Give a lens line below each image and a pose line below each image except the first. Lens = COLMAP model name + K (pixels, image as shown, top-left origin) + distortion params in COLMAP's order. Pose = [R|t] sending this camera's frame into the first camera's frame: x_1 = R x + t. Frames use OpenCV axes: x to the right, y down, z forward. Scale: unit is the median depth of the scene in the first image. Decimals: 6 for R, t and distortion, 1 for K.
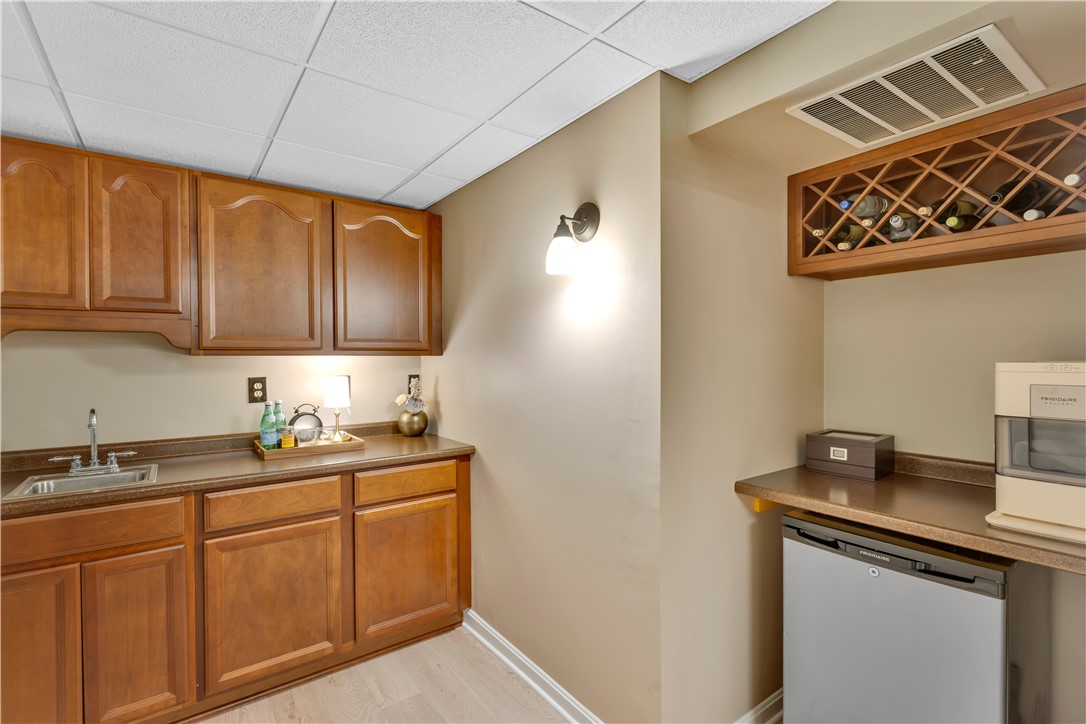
lens RADIAL K [[527.3, 0, 551.0], [0, 527.3, 362.9], [0, 0, 1]] dist [0.003693, -0.002793]
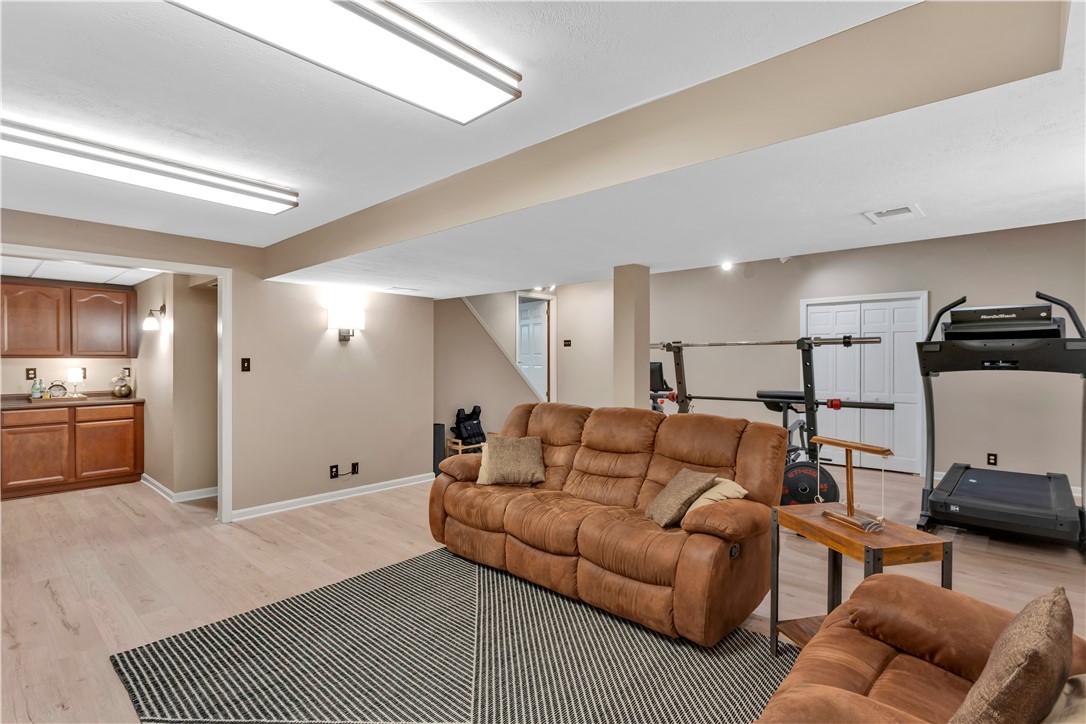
lens RADIAL K [[527.3, 0, 537.2], [0, 527.3, 358.9], [0, 0, 1]] dist [0.003693, -0.002793]
pose [[0.978725, 0.001528, 0.205169, 1.058424], [0.000402, 0.999956, -0.009364, 0.010765], [-0.205174, 0.009247, 0.978682, -1.586038]]
